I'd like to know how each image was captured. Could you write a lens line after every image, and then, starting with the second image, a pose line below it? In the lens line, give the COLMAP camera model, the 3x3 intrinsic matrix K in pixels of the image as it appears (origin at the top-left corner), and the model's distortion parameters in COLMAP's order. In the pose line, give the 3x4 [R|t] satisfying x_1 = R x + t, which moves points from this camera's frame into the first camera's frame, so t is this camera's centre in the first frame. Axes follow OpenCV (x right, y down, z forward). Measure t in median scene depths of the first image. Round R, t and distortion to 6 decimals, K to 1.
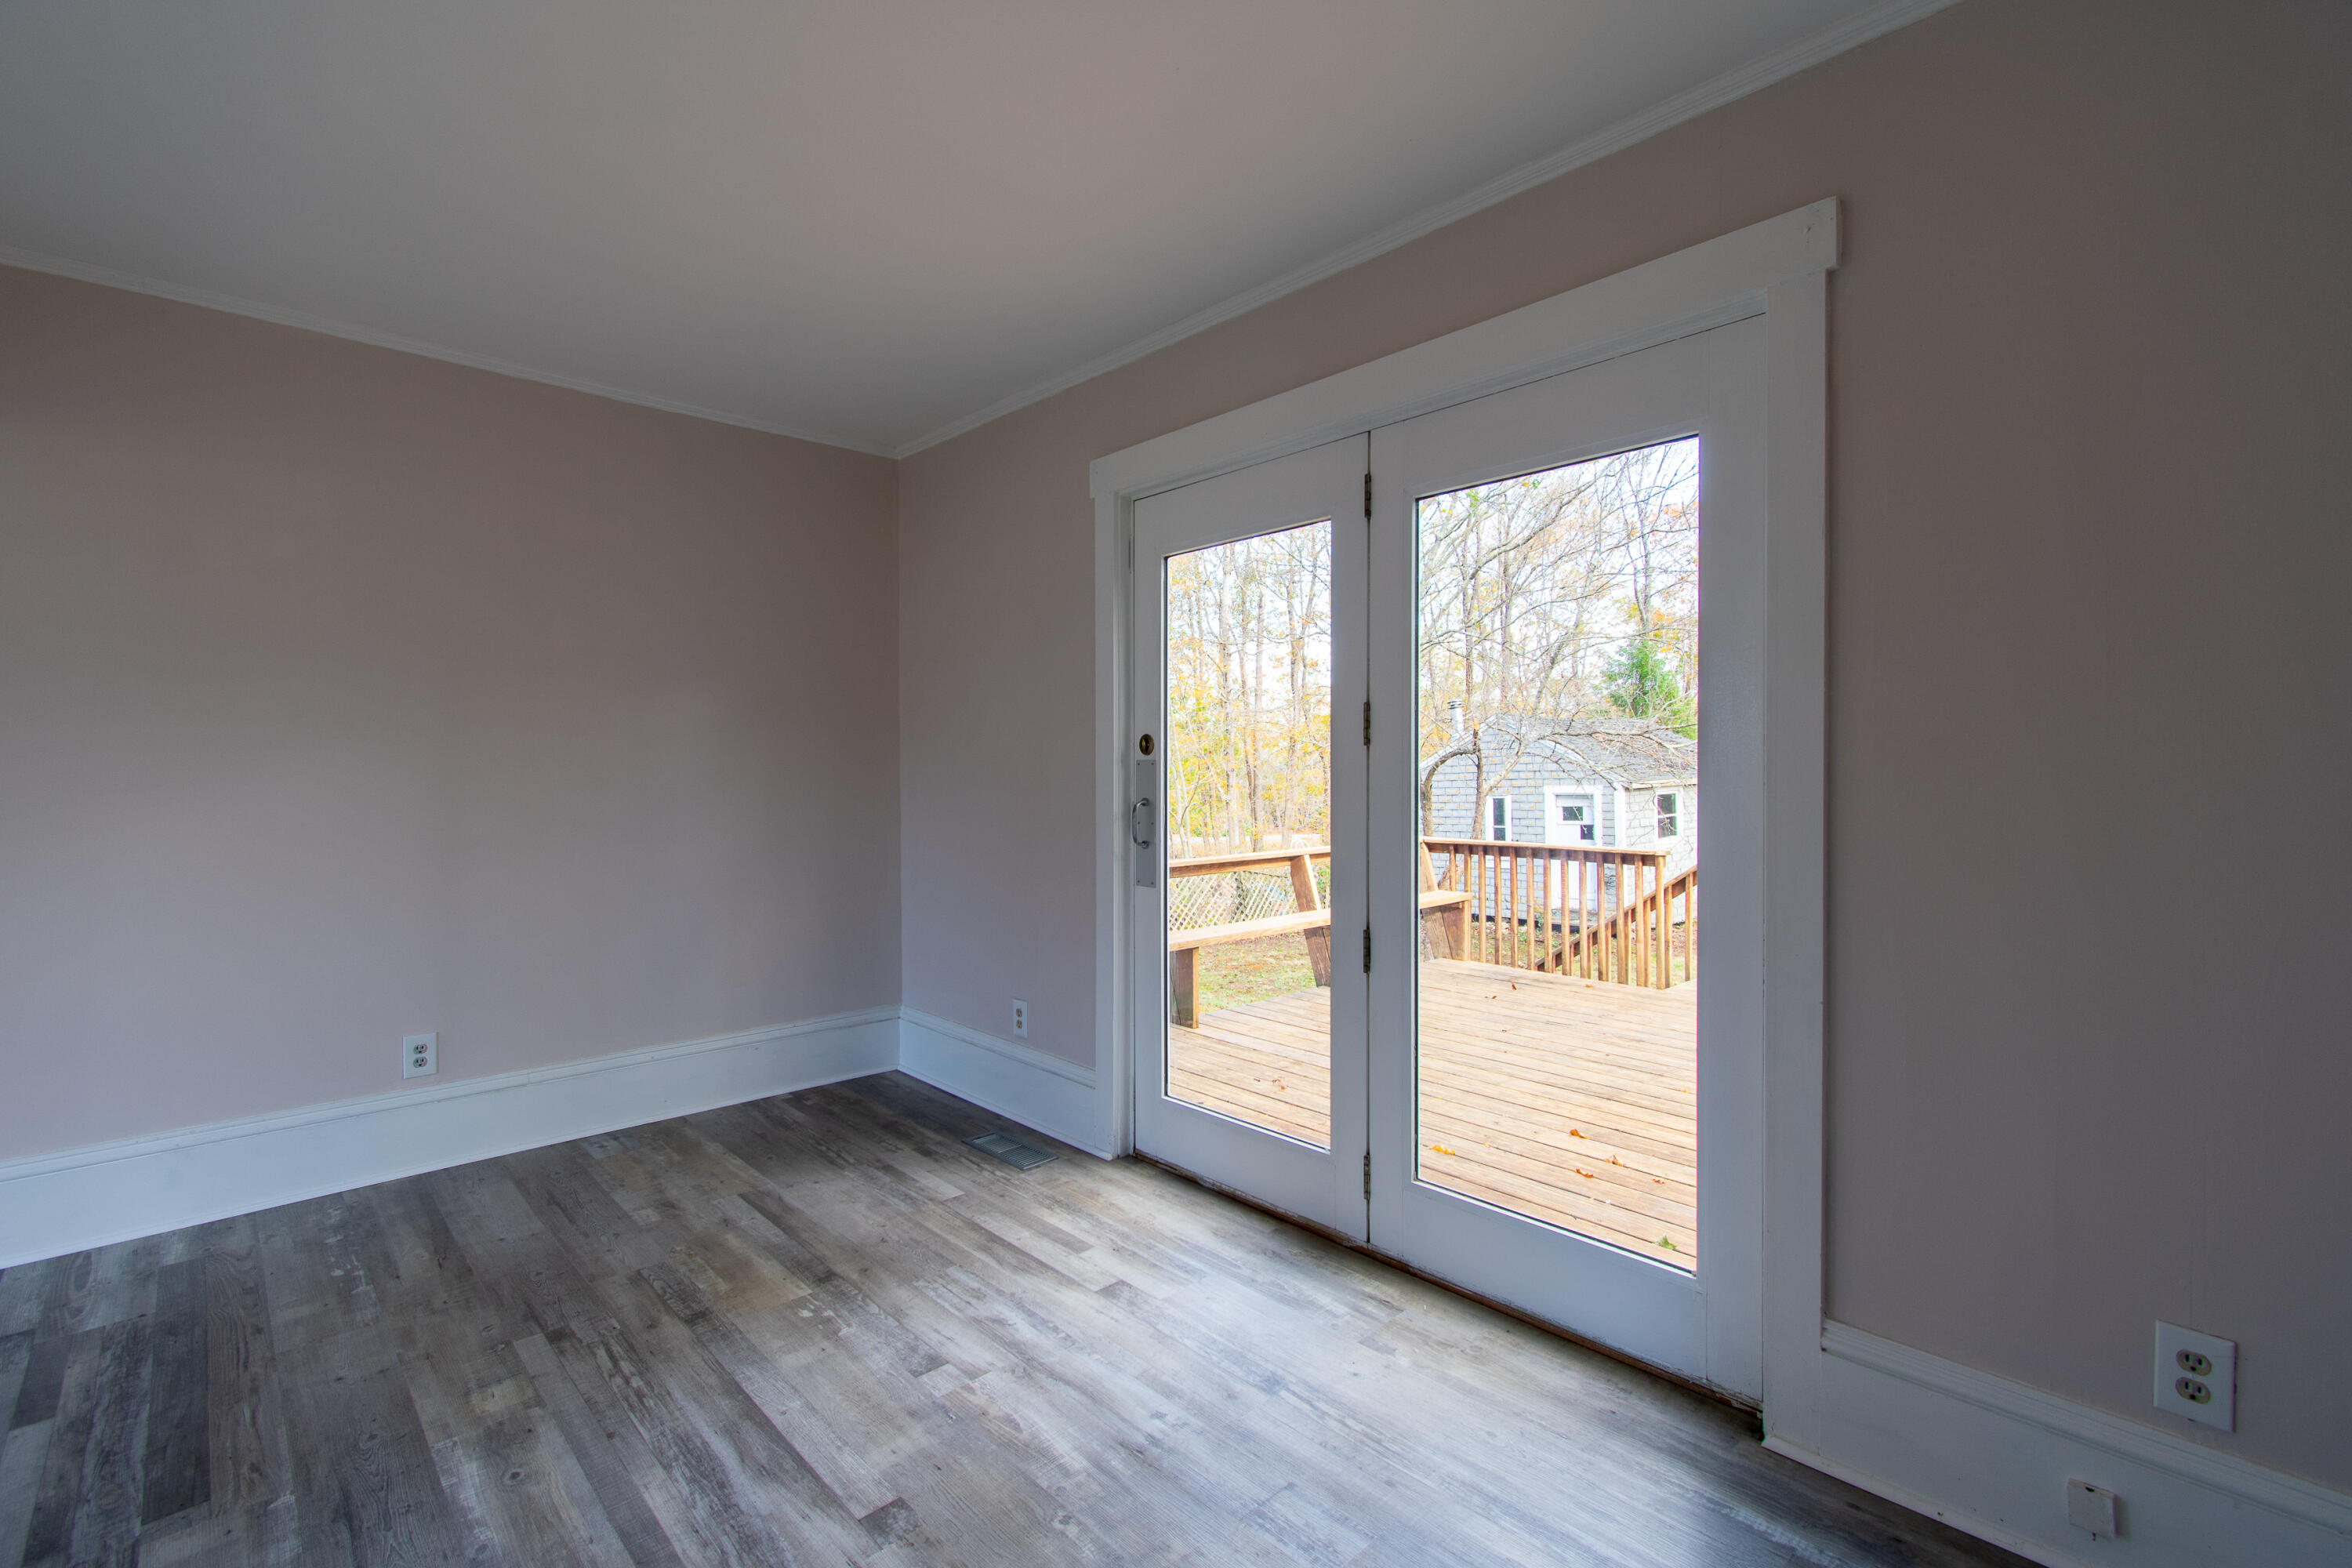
lens RADIAL K [[1001.4, 0, 1176.0], [0, 1001.4, 784.0], [0, 0, 1]] dist [0.002799, 0.000070]
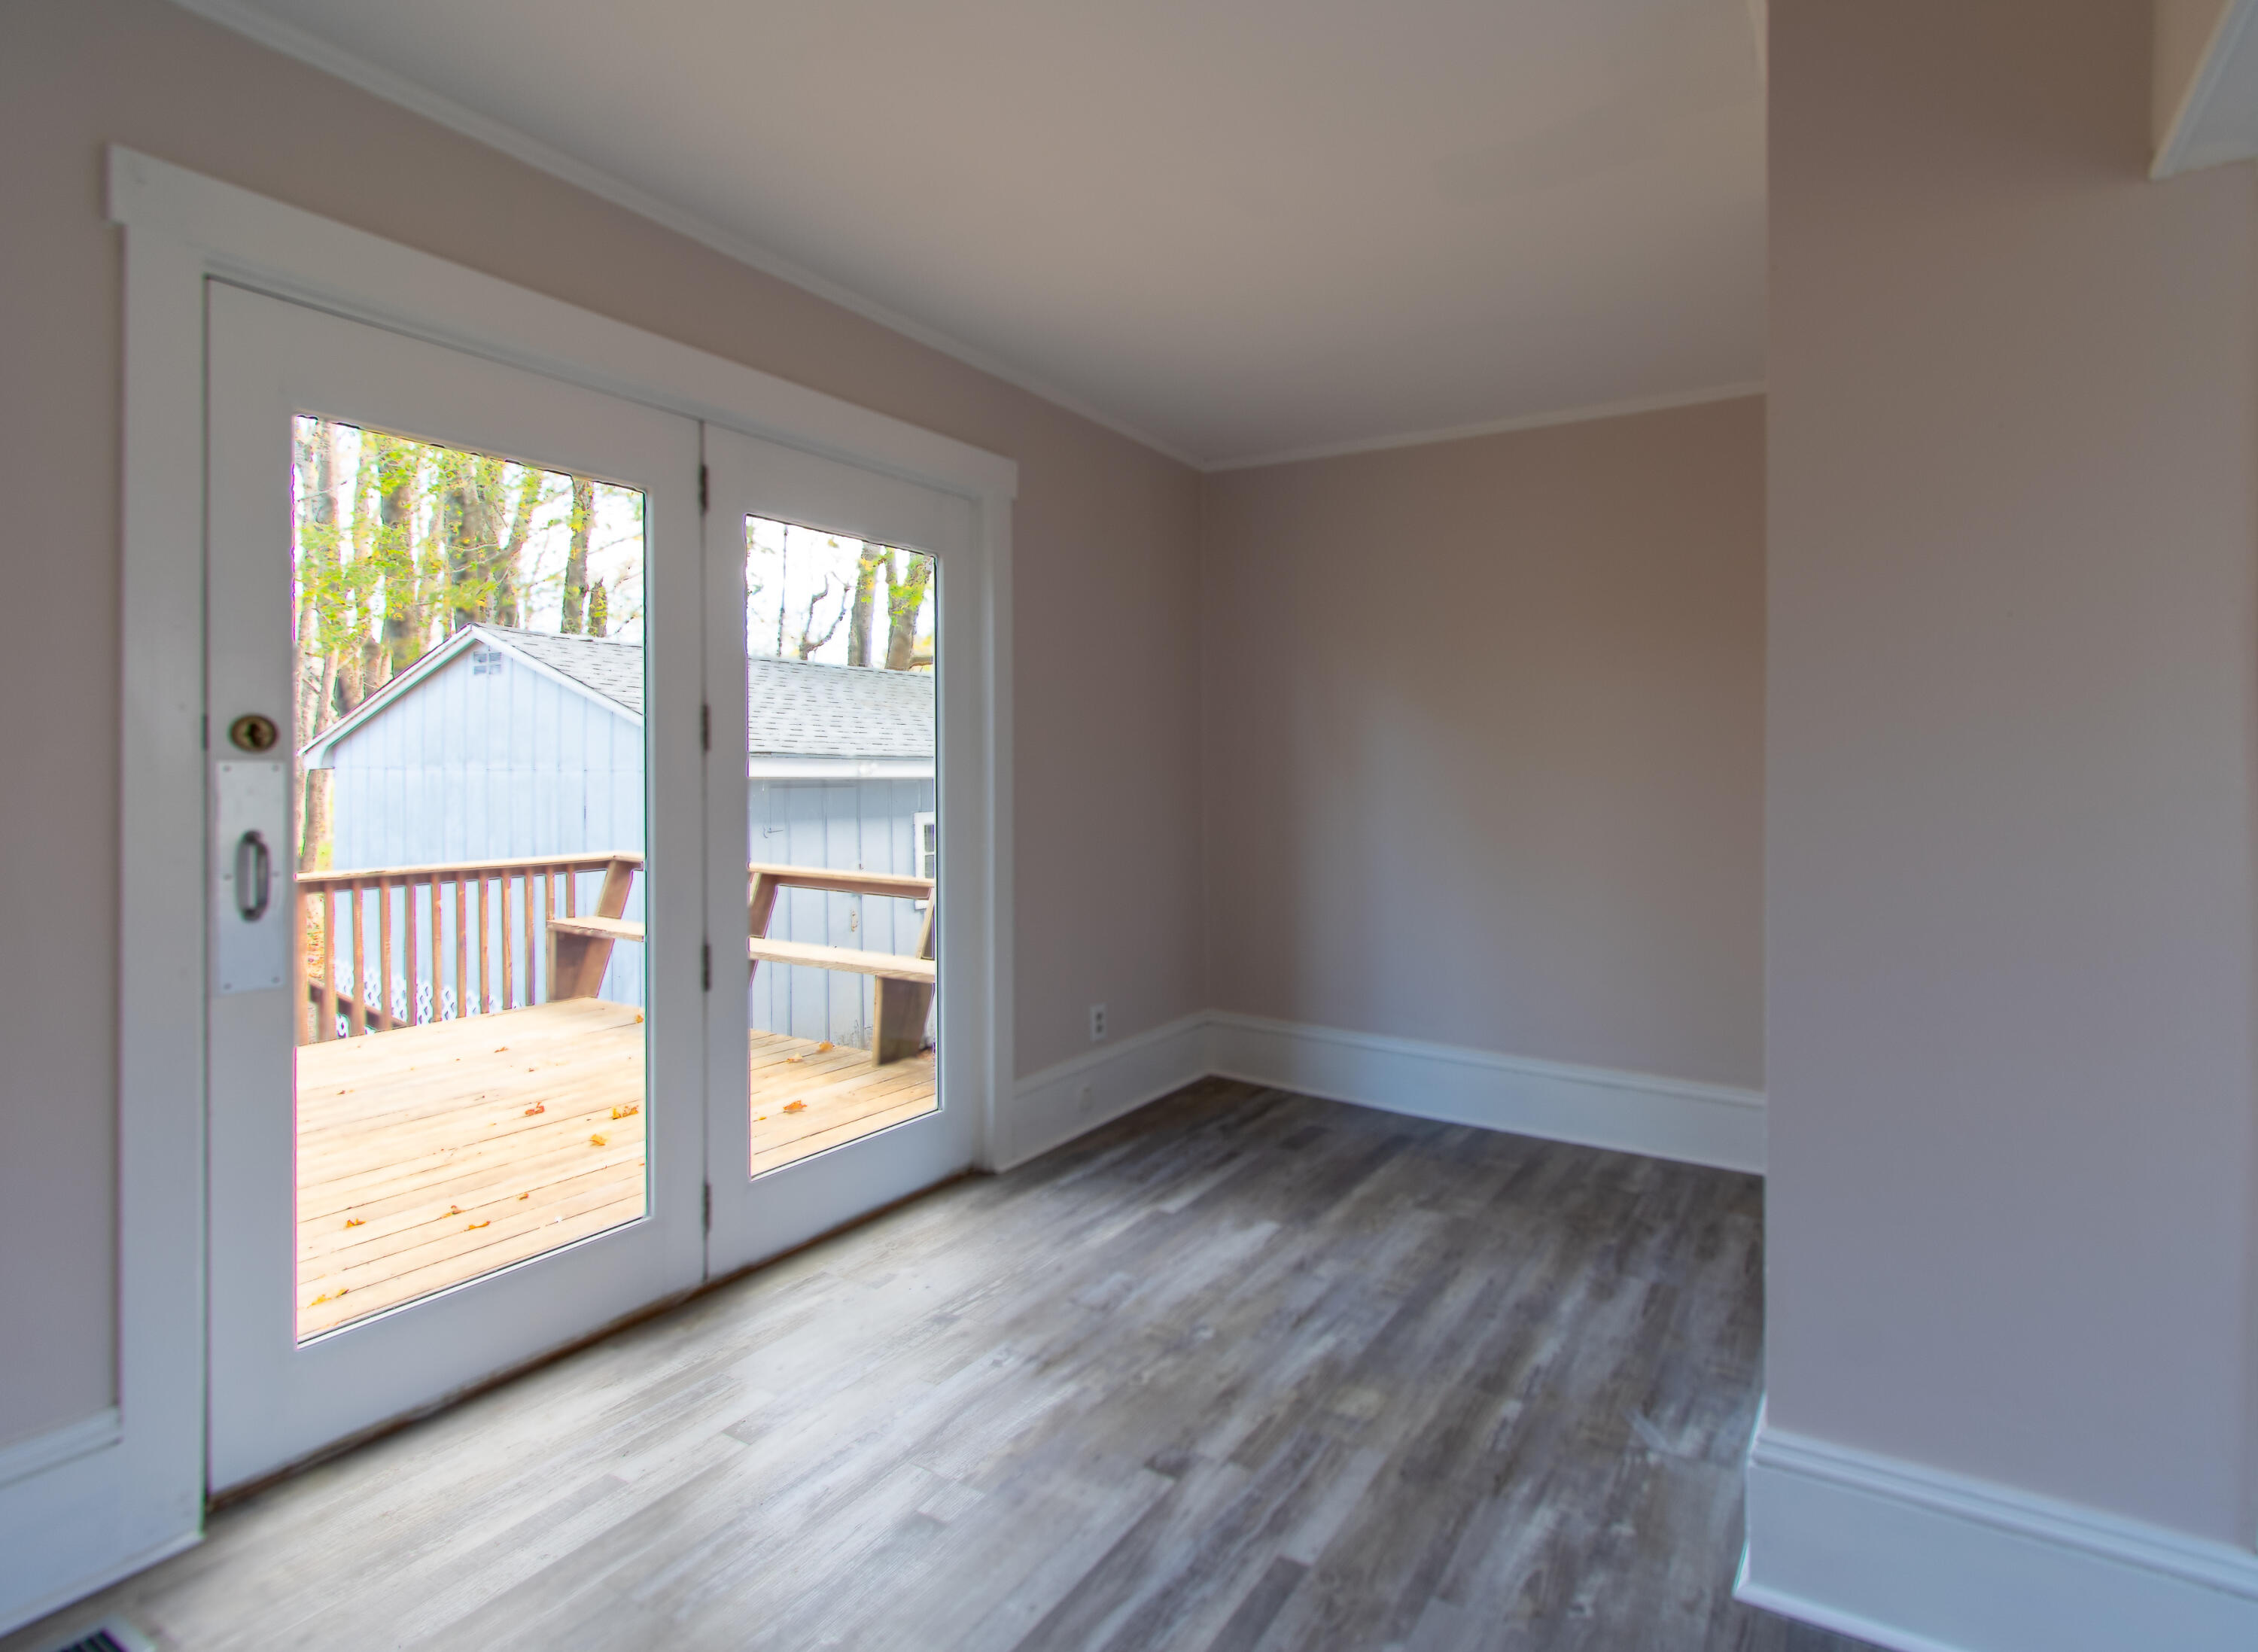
lens RADIAL K [[1268.2, 0, 1132.1], [0, 1268.2, 769.8], [0, 0, 1]] dist [-0.032079, -0.000297]
pose [[-0.267930, 0.005578, 0.963422, -1.270858], [0.017835, 0.999841, -0.000829, -0.015178], [-0.963273, 0.016961, -0.267987, 1.111036]]
